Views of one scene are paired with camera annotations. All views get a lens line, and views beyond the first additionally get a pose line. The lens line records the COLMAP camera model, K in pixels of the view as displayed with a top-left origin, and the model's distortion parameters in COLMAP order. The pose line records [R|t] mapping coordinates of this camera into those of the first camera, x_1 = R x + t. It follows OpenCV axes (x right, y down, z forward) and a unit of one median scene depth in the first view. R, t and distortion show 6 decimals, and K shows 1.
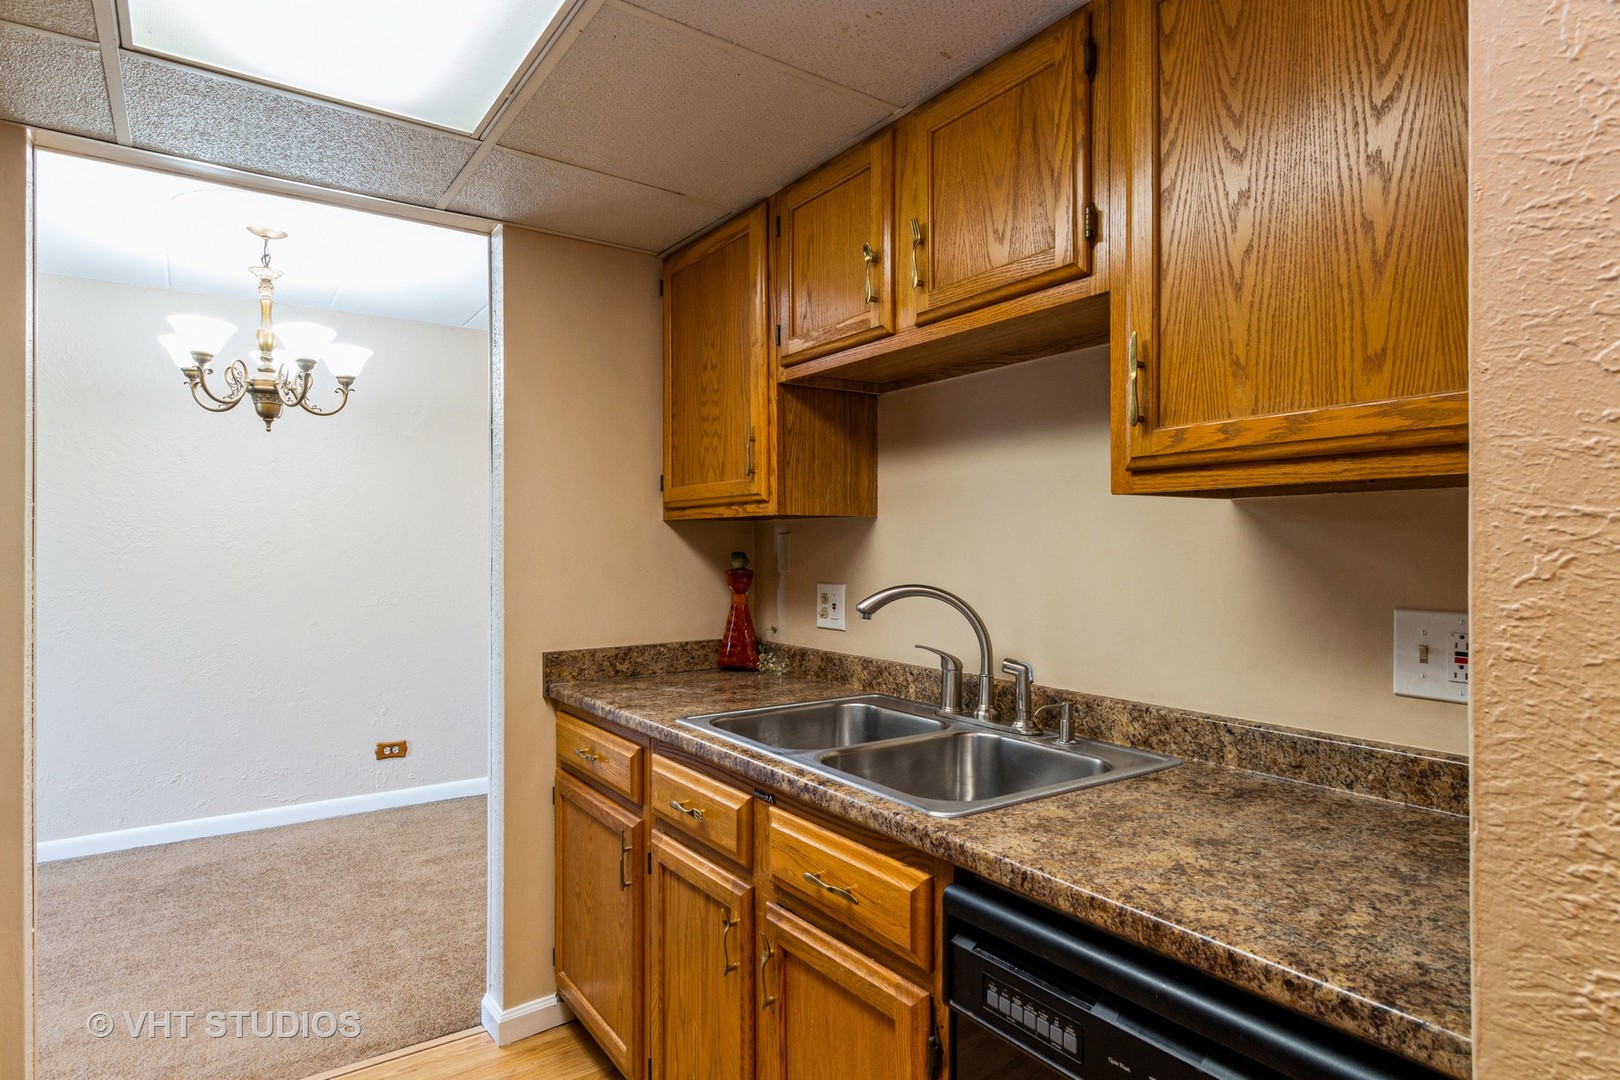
lens RADIAL K [[895.1, 0, 808.3], [0, 895.1, 549.0], [0, 0, 1]] dist [0.027502, 0.000347]
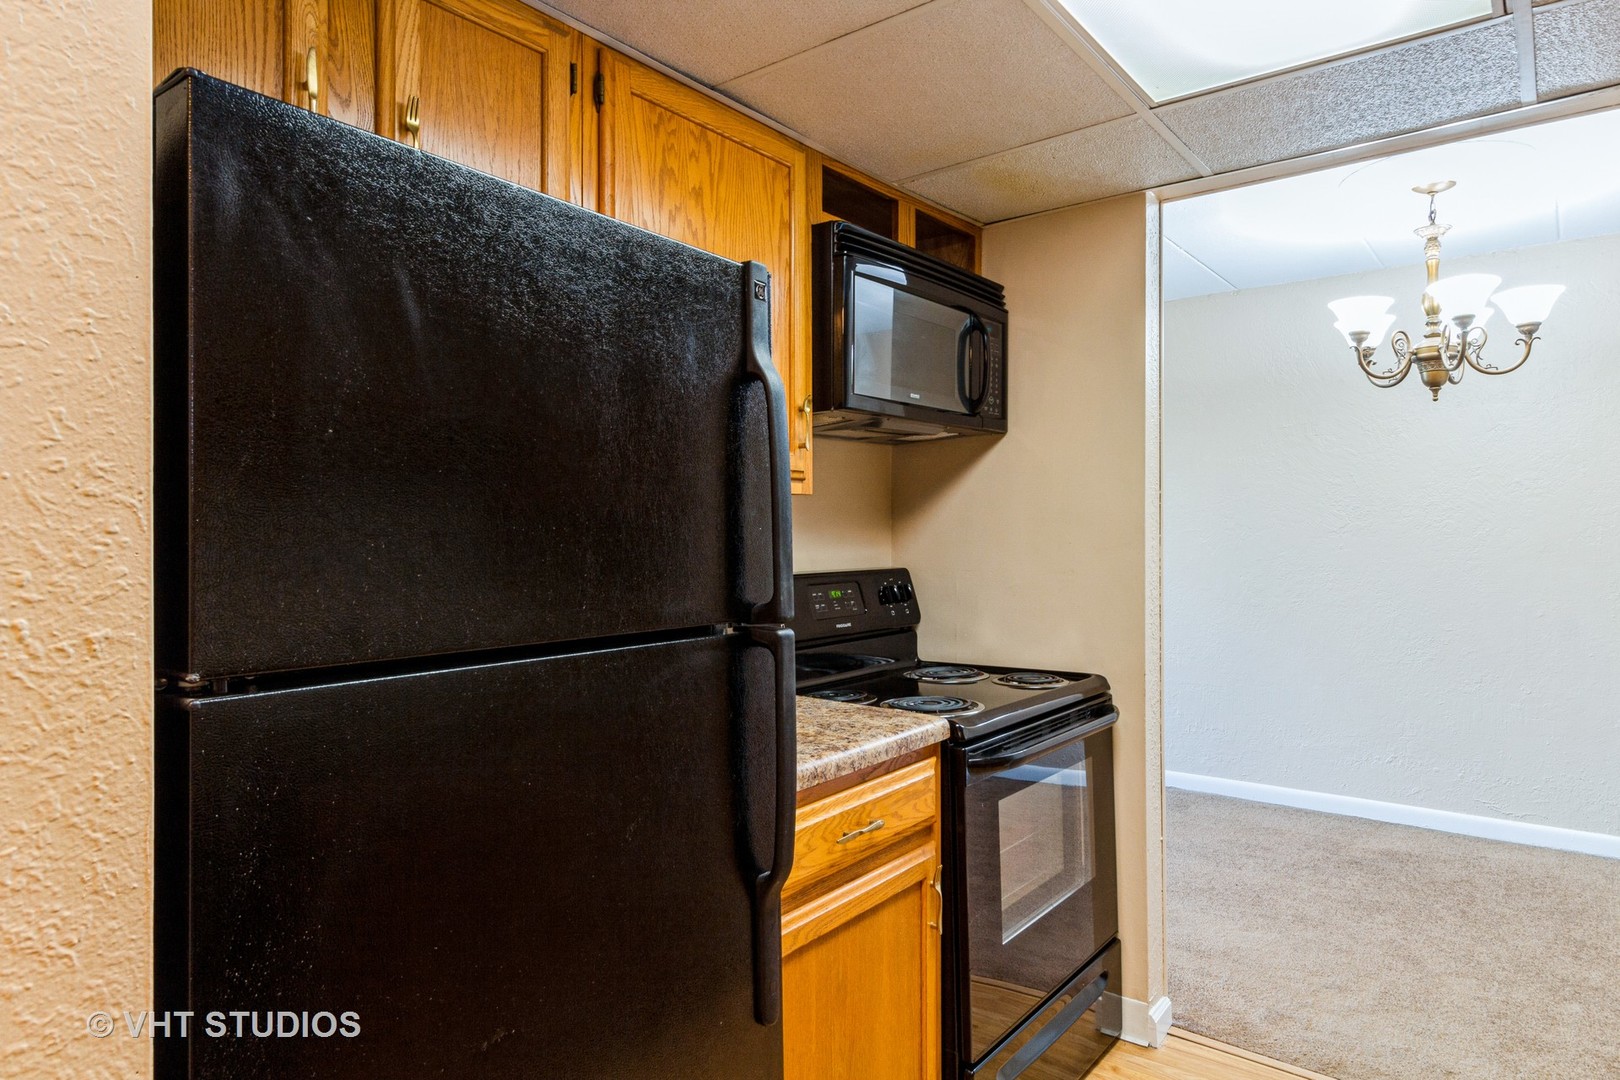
lens RADIAL K [[963.6, 0, 809.2], [0, 963.6, 523.2], [0, 0, 1]] dist [-0.002013, -0.000083]
pose [[0.317821, -0.005208, -0.948136, 0.132250], [0.001241, 0.999986, -0.005076, -0.001115], [0.948150, 0.000437, 0.317823, 0.081553]]
